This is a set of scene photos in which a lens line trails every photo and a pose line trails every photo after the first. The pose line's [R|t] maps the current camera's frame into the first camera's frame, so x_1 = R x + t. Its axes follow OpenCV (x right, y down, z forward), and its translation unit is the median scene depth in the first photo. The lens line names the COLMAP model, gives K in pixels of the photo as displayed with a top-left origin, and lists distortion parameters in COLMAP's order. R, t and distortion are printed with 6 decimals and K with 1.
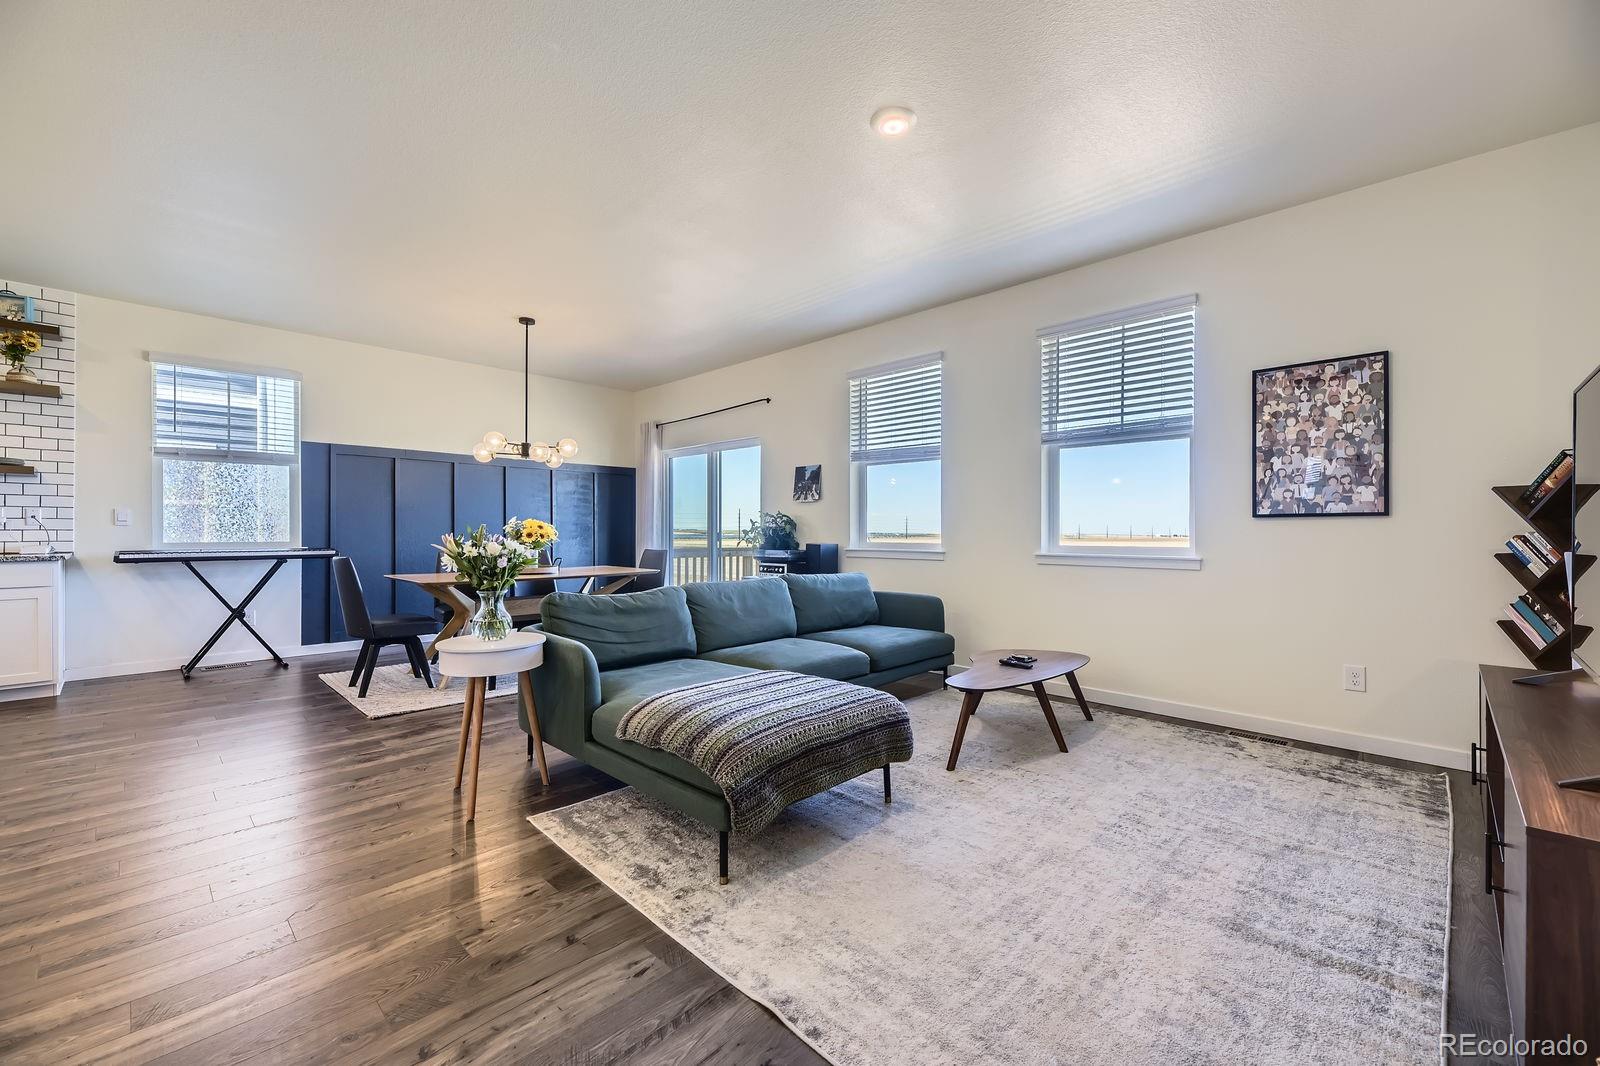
lens RADIAL K [[644.1, 0, 797.1], [0, 644.1, 530.0], [0, 0, 1]] dist [0.024018, -0.006906]
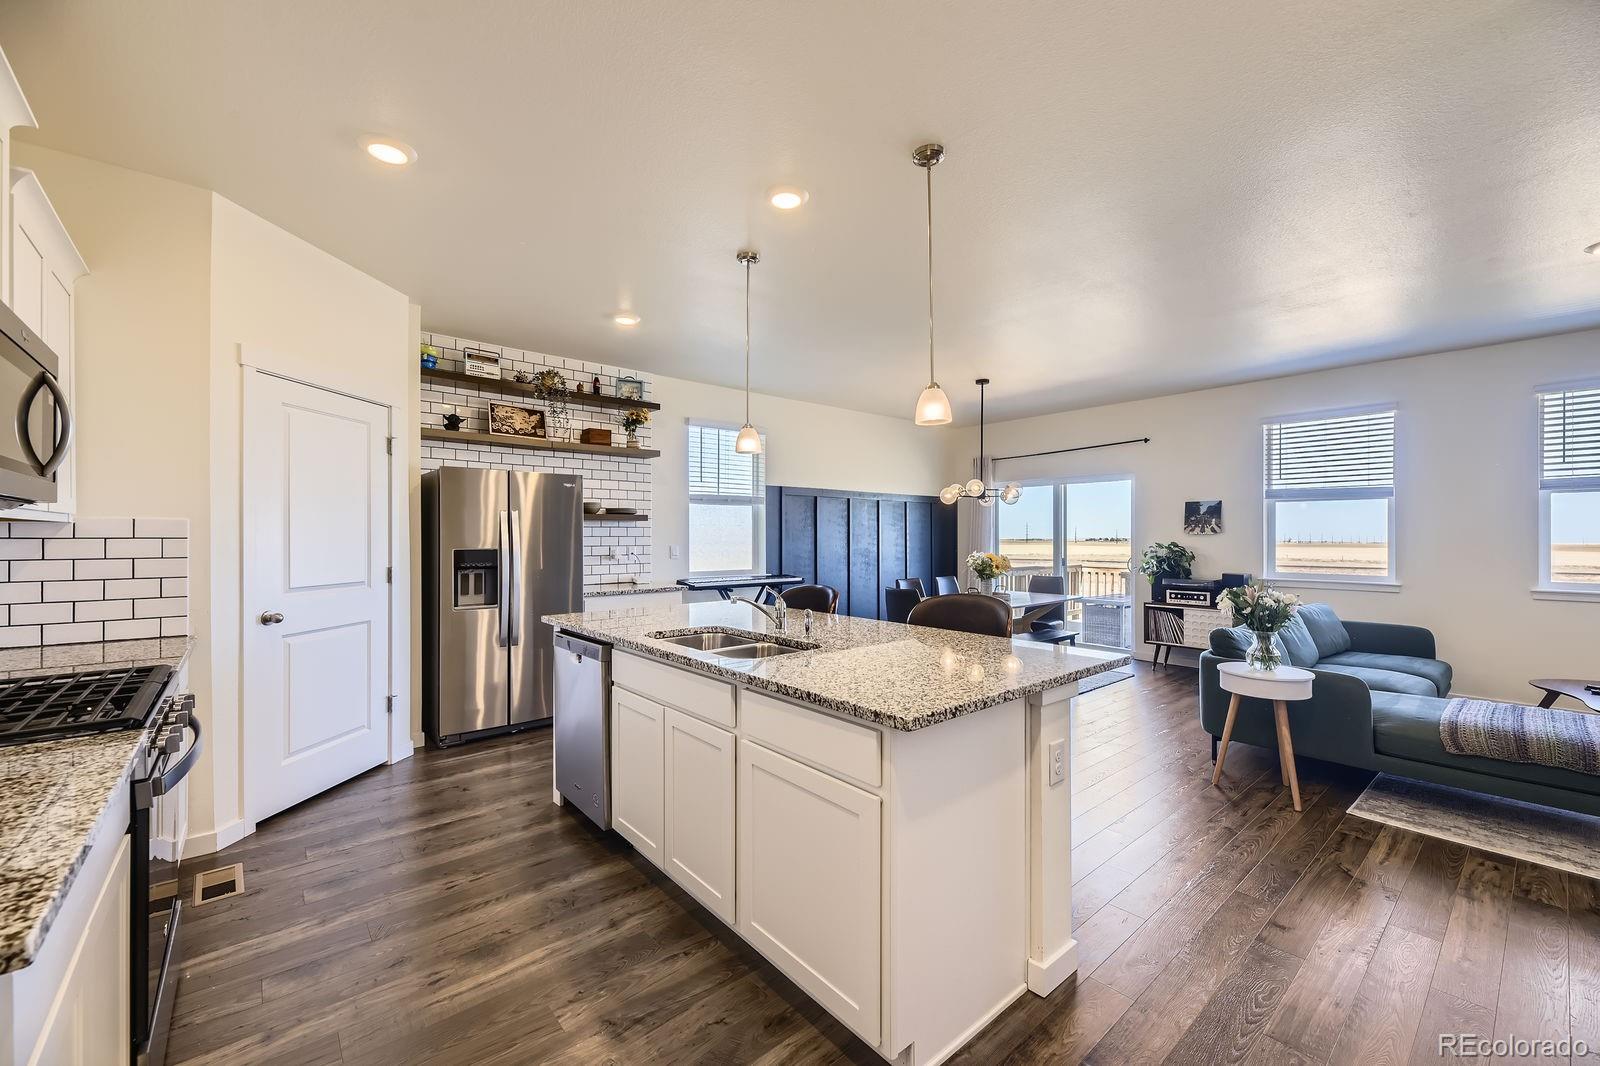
lens RADIAL K [[644.1, 0, 797.1], [0, 644.1, 530.0], [0, 0, 1]] dist [0.024018, -0.006906]
pose [[0.996046, -0.001982, -0.088818, -0.732798], [0.001271, 0.999967, -0.008061, -0.054596], [0.088831, 0.007917, 0.996015, -0.204954]]
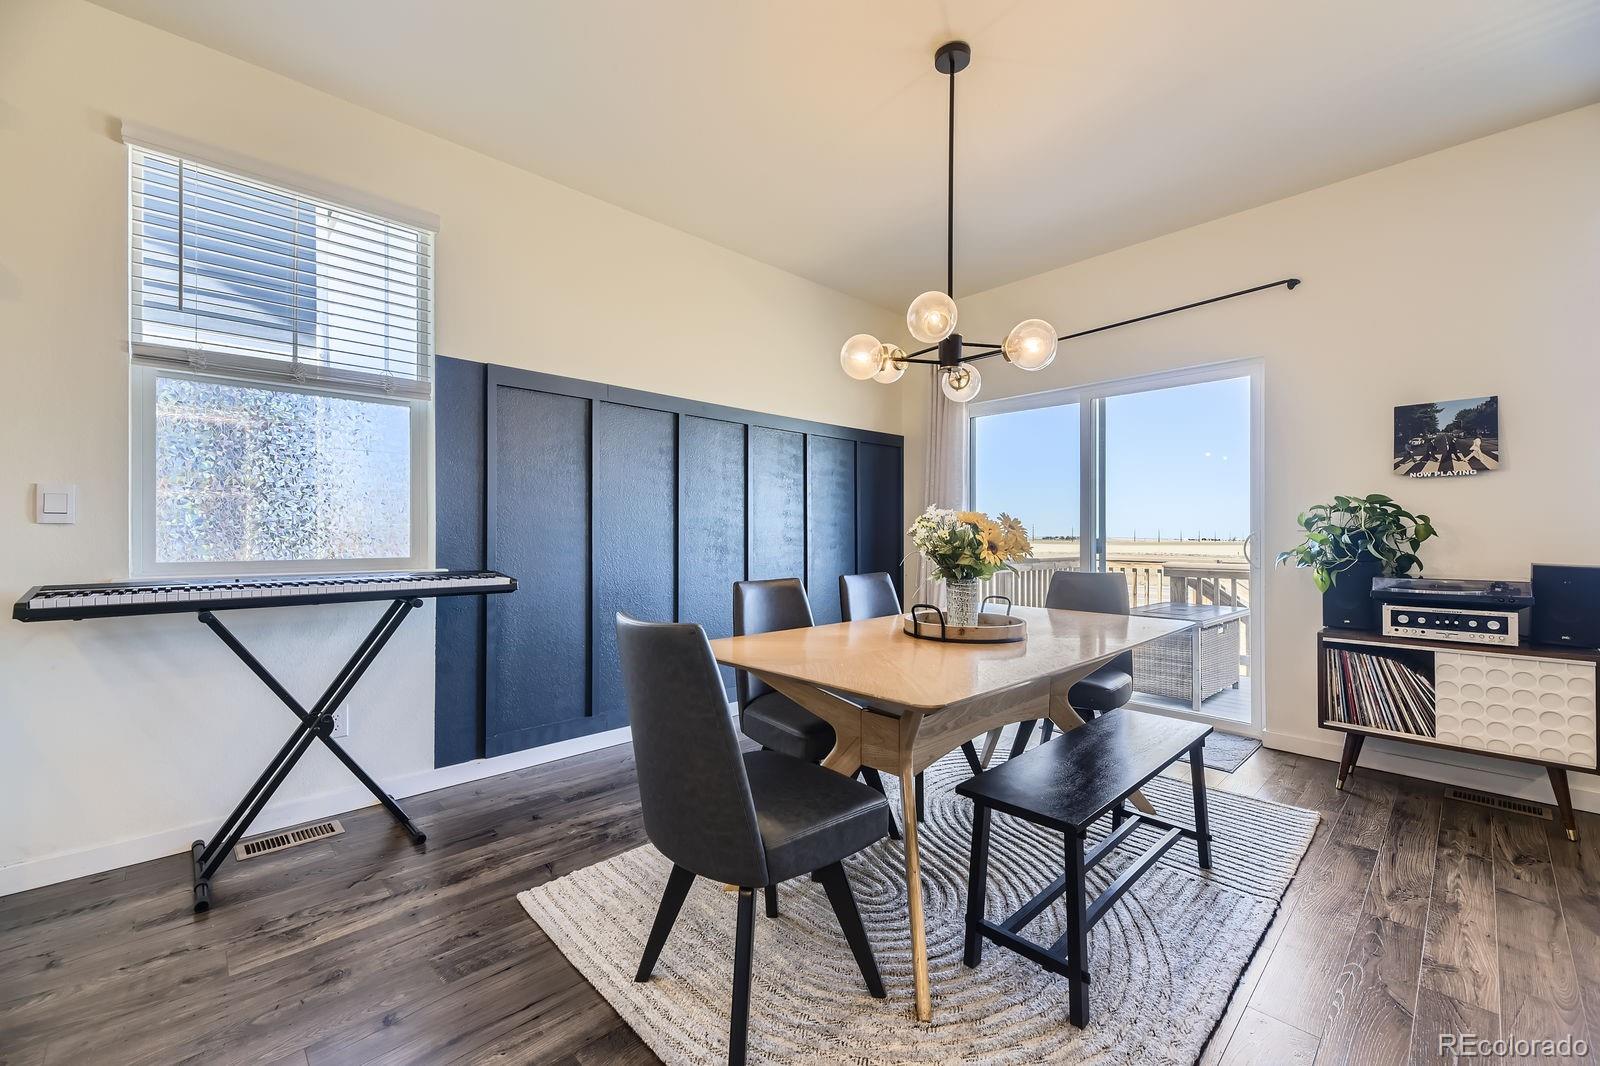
lens RADIAL K [[644.1, 0, 797.1], [0, 644.1, 530.0], [0, 0, 1]] dist [0.024018, -0.006906]
pose [[0.999471, 0.000099, -0.032536, -0.577089], [-0.000262, 0.999987, -0.005000, -0.001090], [0.032536, 0.005006, 0.999458, 0.634021]]
